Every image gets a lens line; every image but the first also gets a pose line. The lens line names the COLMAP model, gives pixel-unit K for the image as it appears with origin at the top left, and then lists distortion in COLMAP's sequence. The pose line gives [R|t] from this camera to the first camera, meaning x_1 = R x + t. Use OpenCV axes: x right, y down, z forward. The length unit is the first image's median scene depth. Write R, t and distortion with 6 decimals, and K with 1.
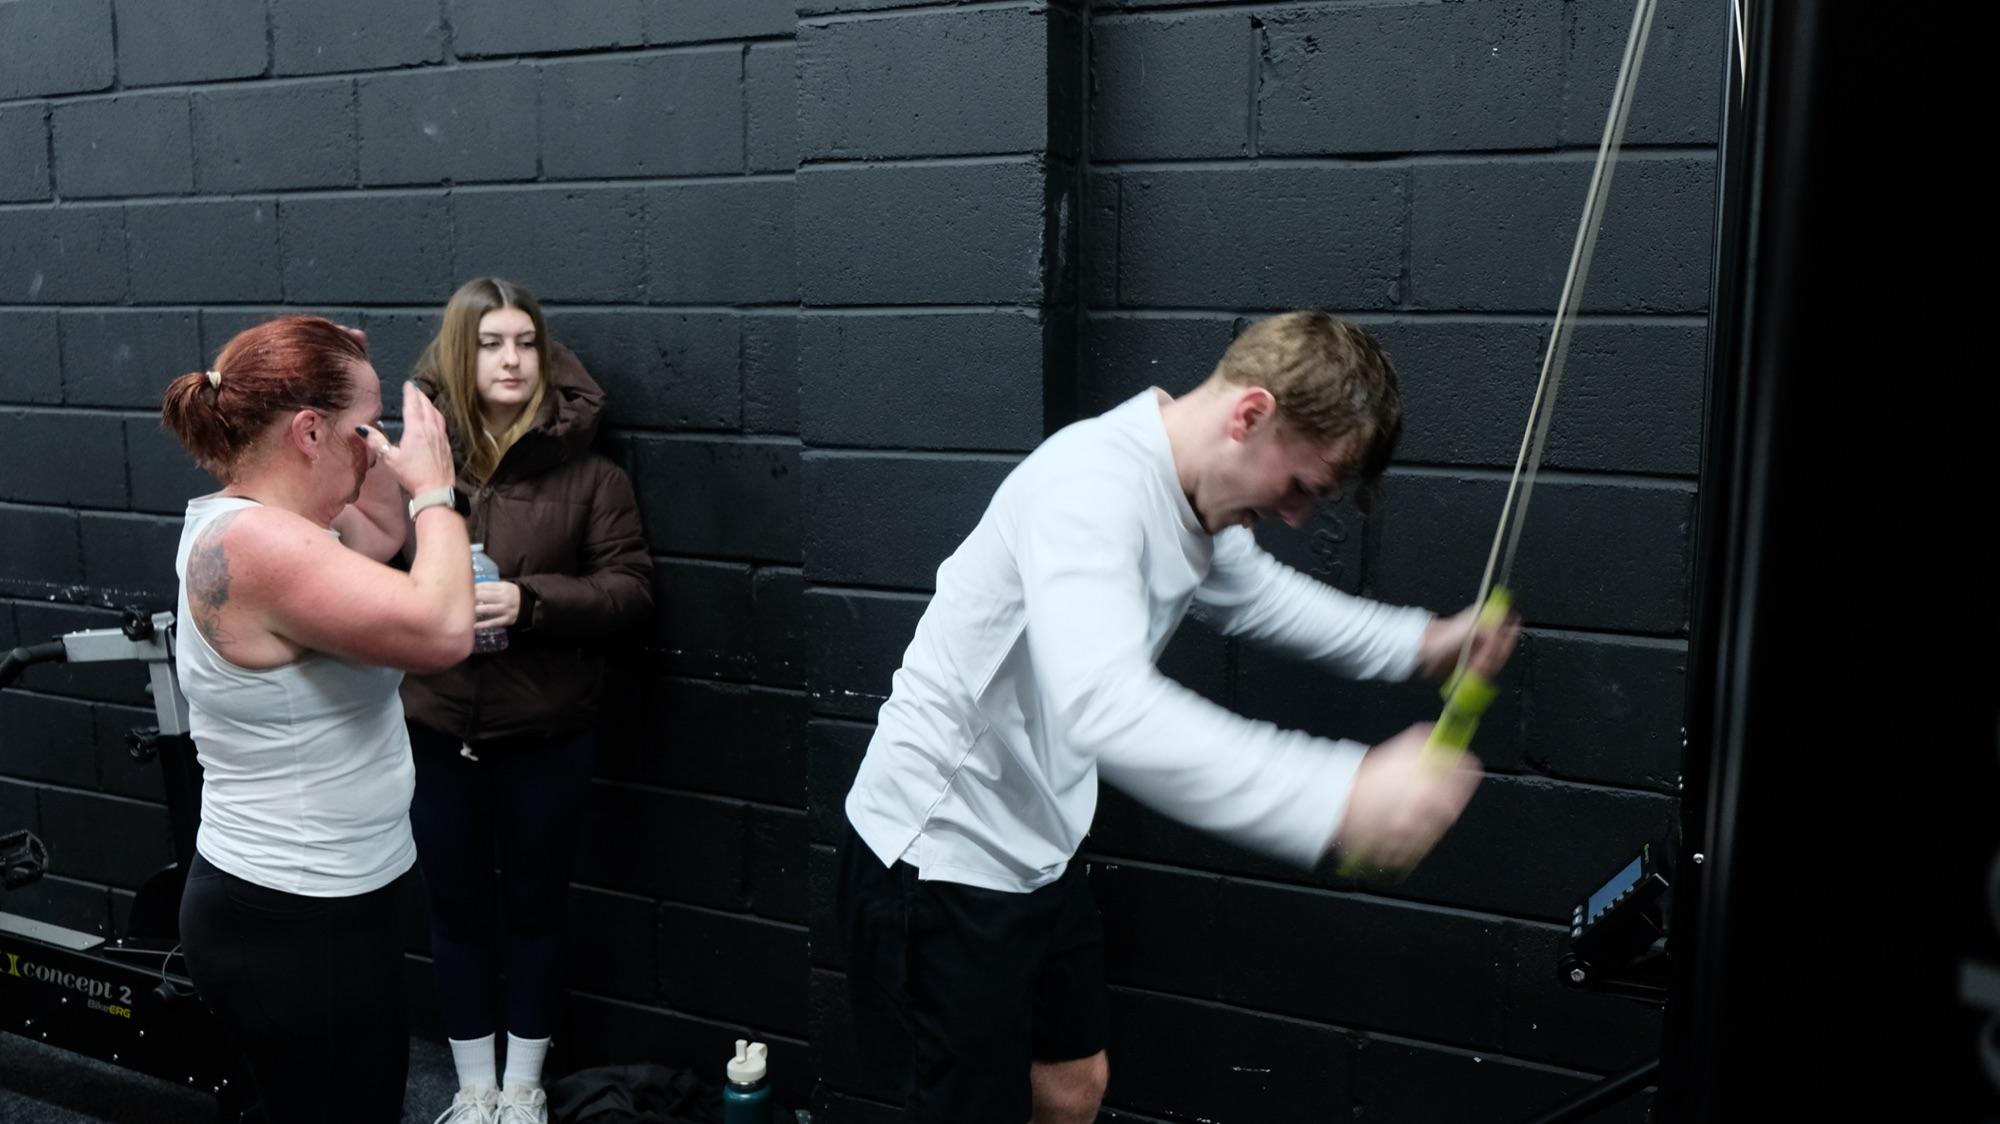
lens RADIAL K [[1525.6, 0, 1028.7], [0, 1525.6, 536.4], [0, 0, 1]] dist [-0.049659, 0.039985]
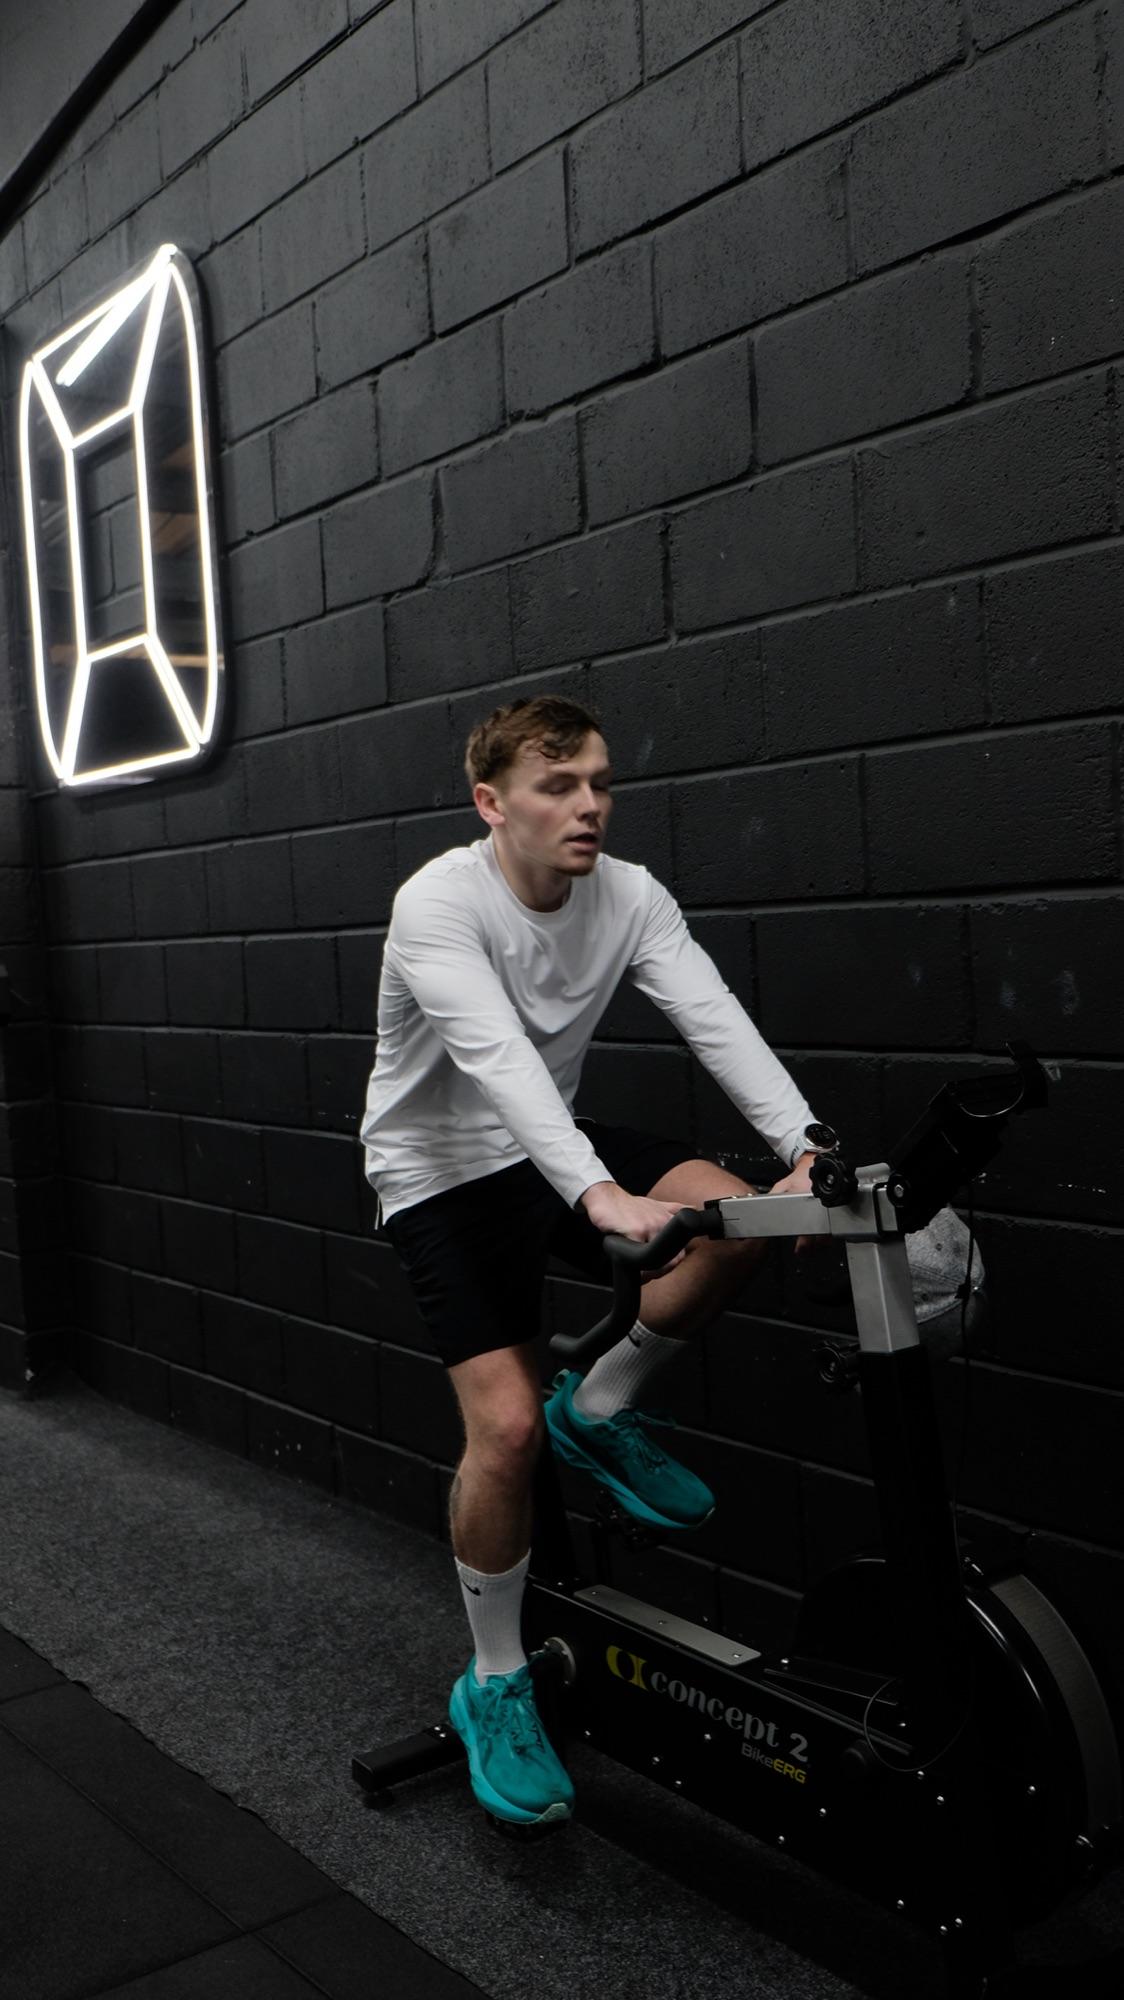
lens RADIAL K [[1942.7, 0, 720.8], [0, 1942.7, 1000.1], [0, 0, 1]] dist [-0.016468, -0.011917]
pose [[0.885071, -0.020278, -0.465014, -0.214611], [-0.015471, 0.997217, -0.072933, 0.037985], [0.465199, 0.071746, 0.882294, 0.197193]]
